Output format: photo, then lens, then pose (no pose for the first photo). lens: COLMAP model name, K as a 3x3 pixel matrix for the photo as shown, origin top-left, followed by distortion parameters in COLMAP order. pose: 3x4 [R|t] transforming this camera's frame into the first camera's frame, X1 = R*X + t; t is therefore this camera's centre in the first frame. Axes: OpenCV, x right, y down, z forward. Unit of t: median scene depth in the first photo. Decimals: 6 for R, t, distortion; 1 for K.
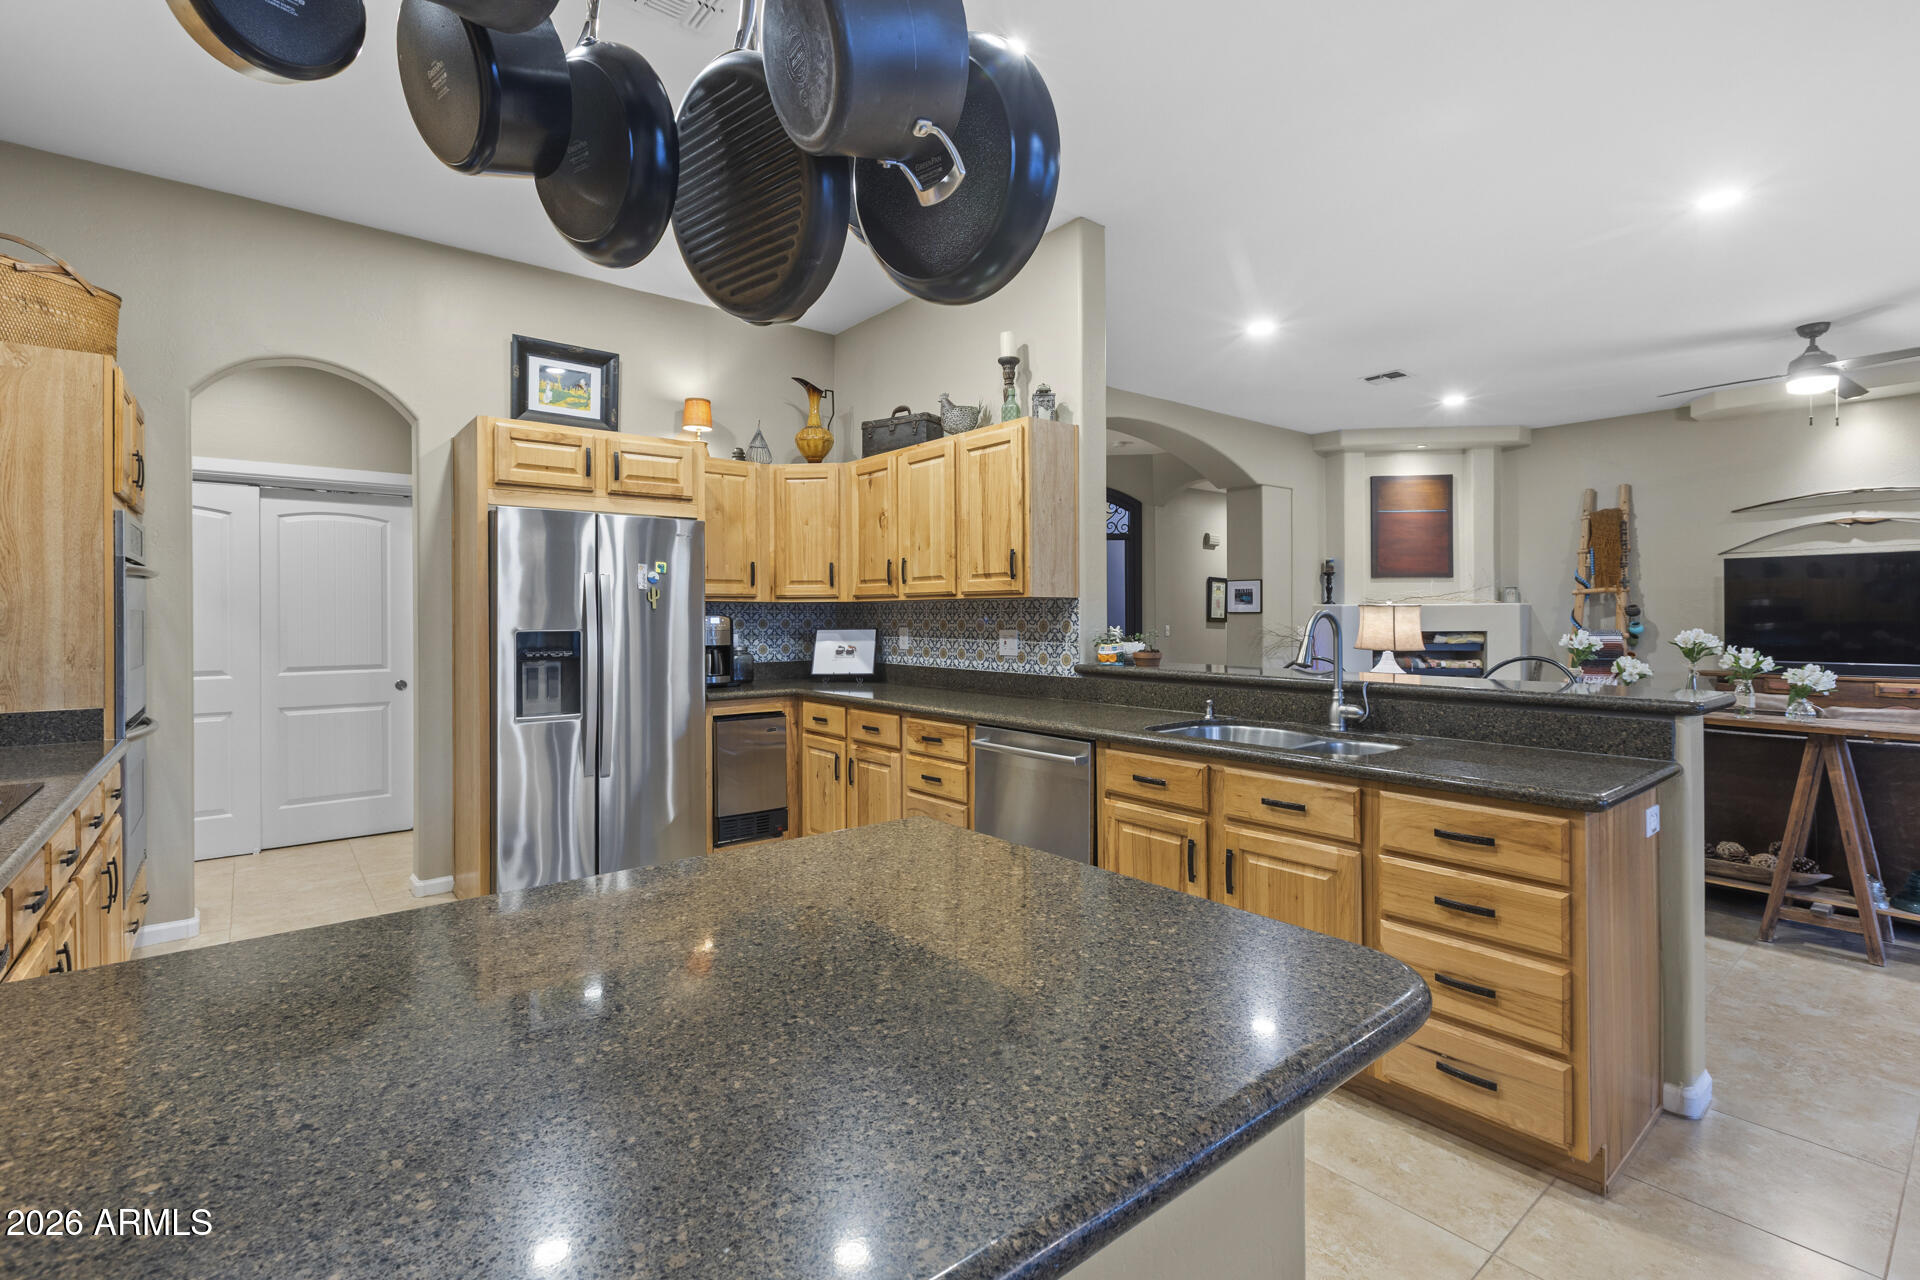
lens RADIAL K [[882.7, 0, 958.6], [0, 882.7, 613.2], [0, 0, 1]] dist [0.020924, -0.011136]
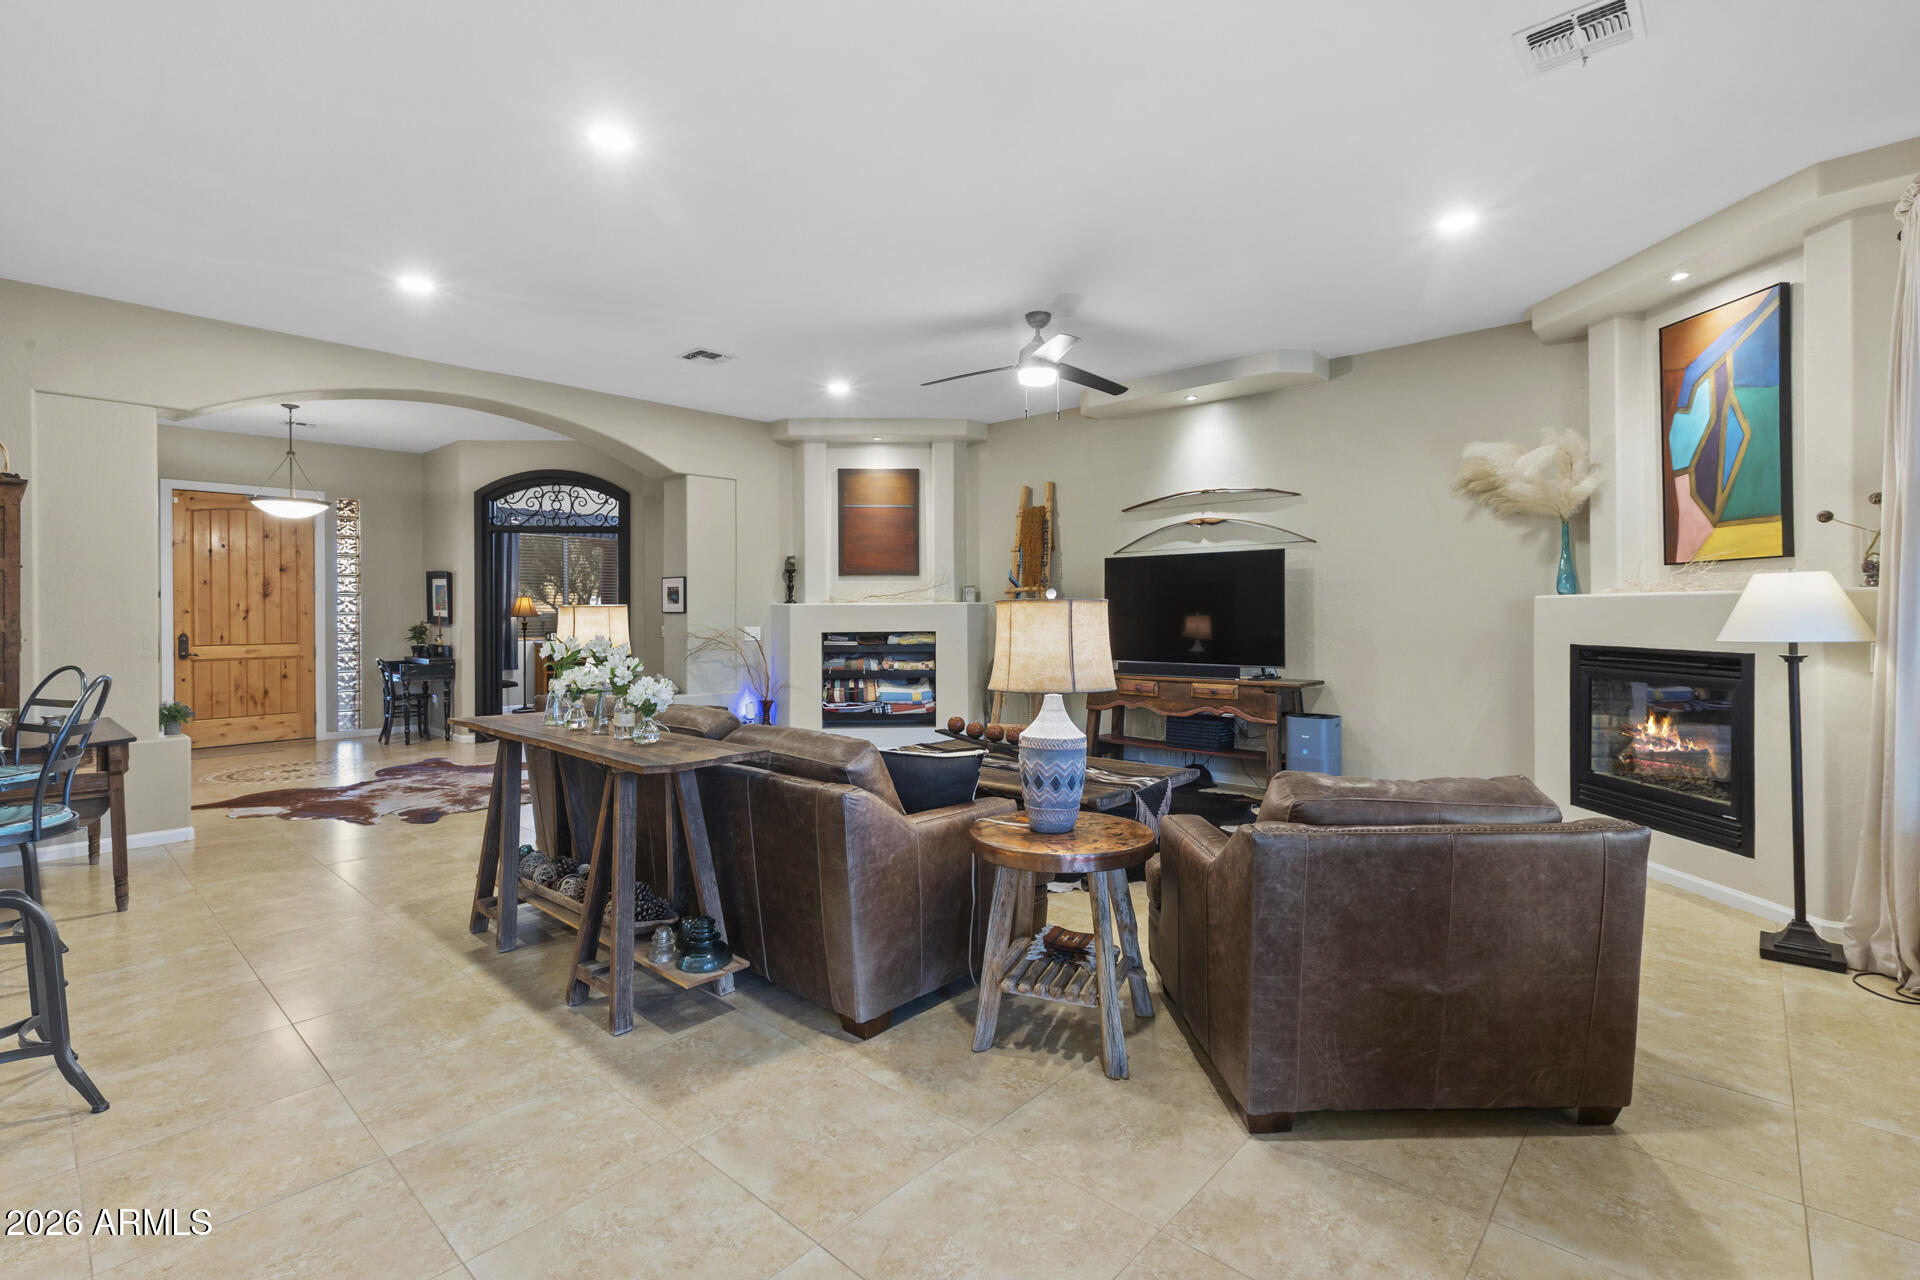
lens RADIAL K [[882.7, 0, 958.6], [0, 882.7, 613.2], [0, 0, 1]] dist [0.020924, -0.011136]
pose [[0.991986, -0.000896, 0.126341, 0.492024], [-0.000018, 0.999974, 0.007238, -0.006466], [-0.126345, -0.007182, 0.991960, 0.044308]]
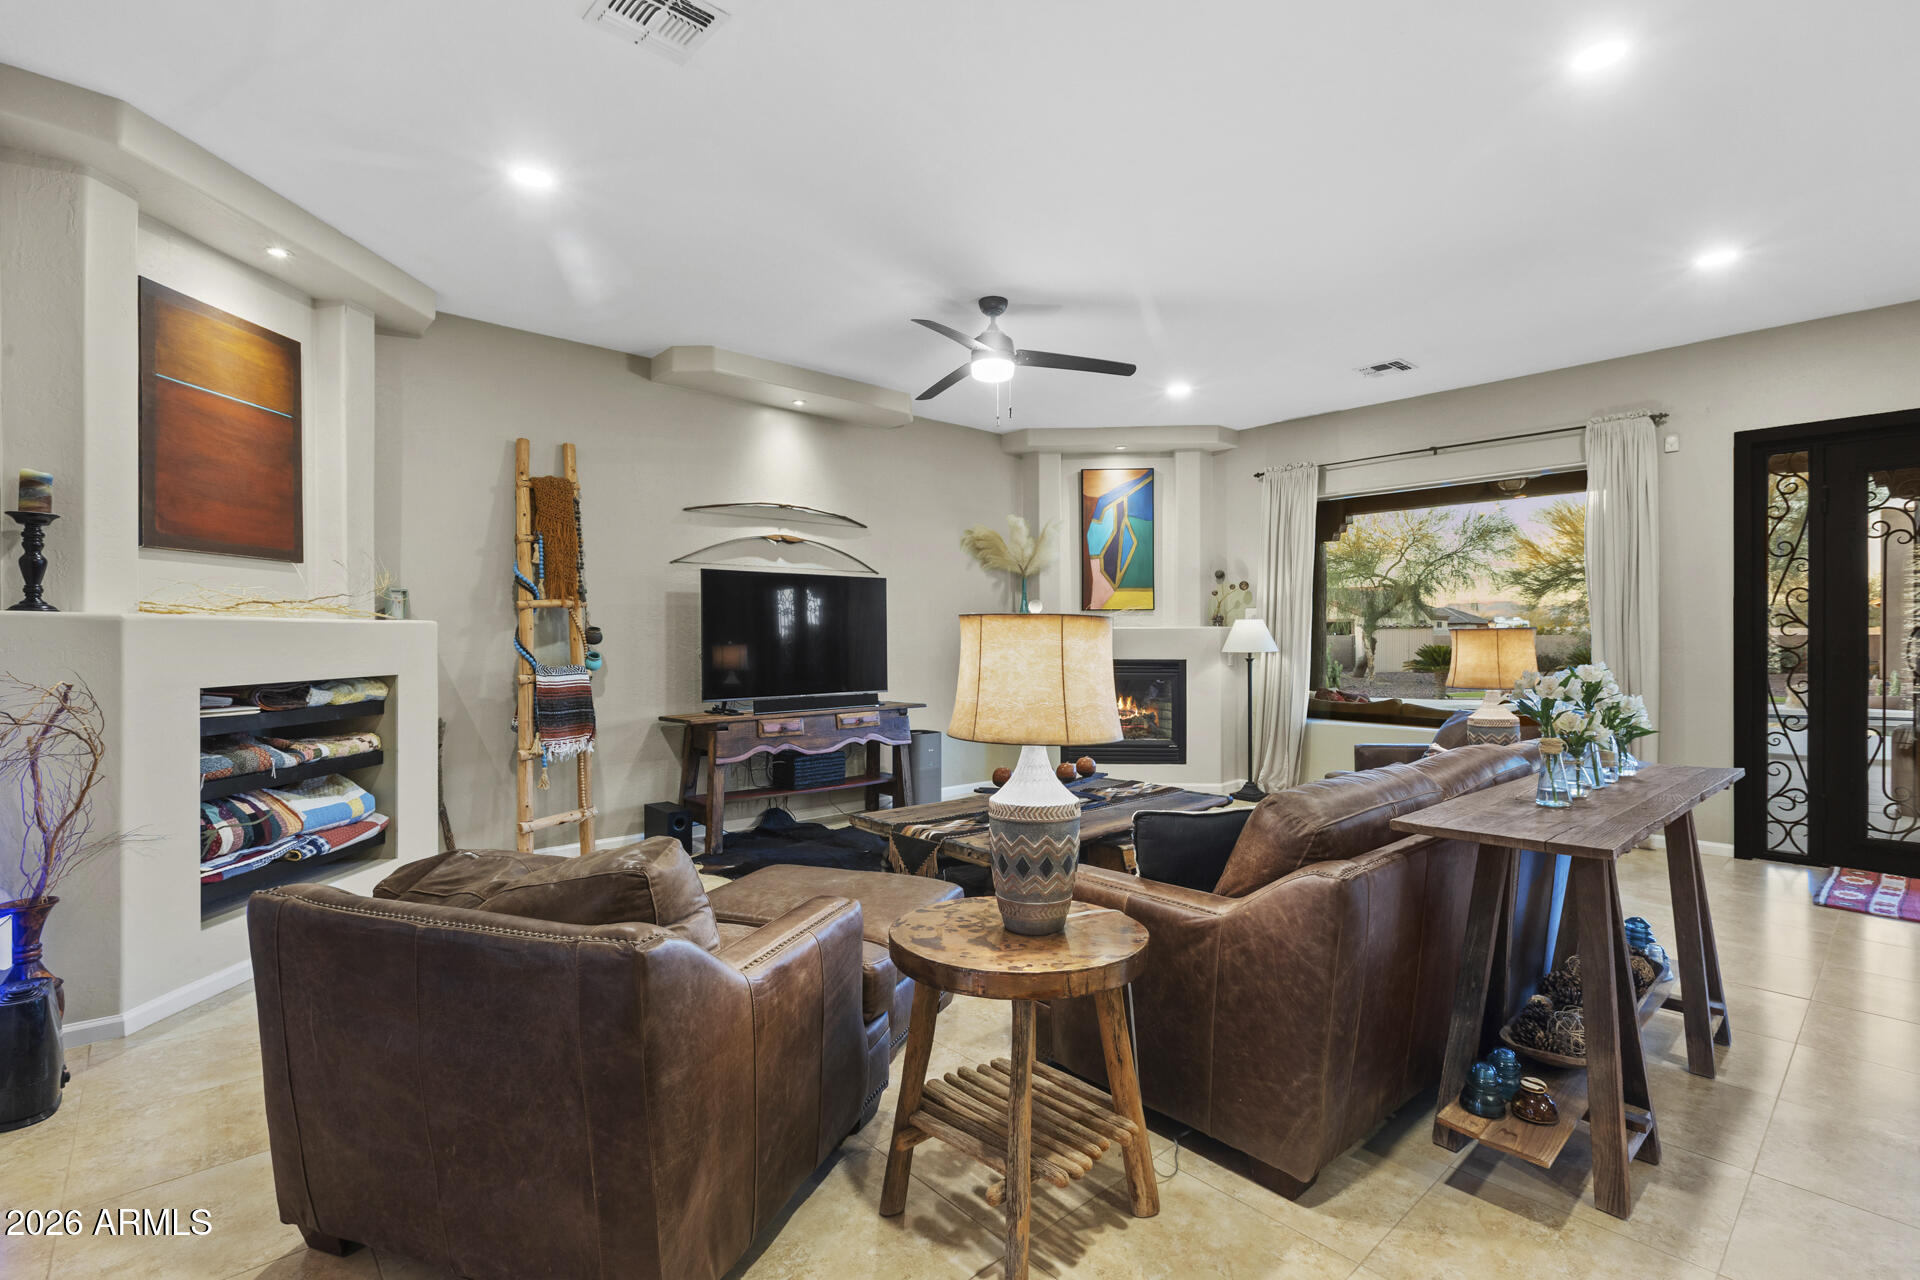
lens RADIAL K [[888.9, 0, 943.9], [0, 888.9, 644.4], [0, 0, 1]] dist [-0.002487, 0.000145]
pose [[-0.029629, -0.004118, 0.999552, 0.081479], [-0.002283, 0.999989, 0.004052, 0.000003], [-0.999558, -0.002162, -0.029638, 0.694621]]
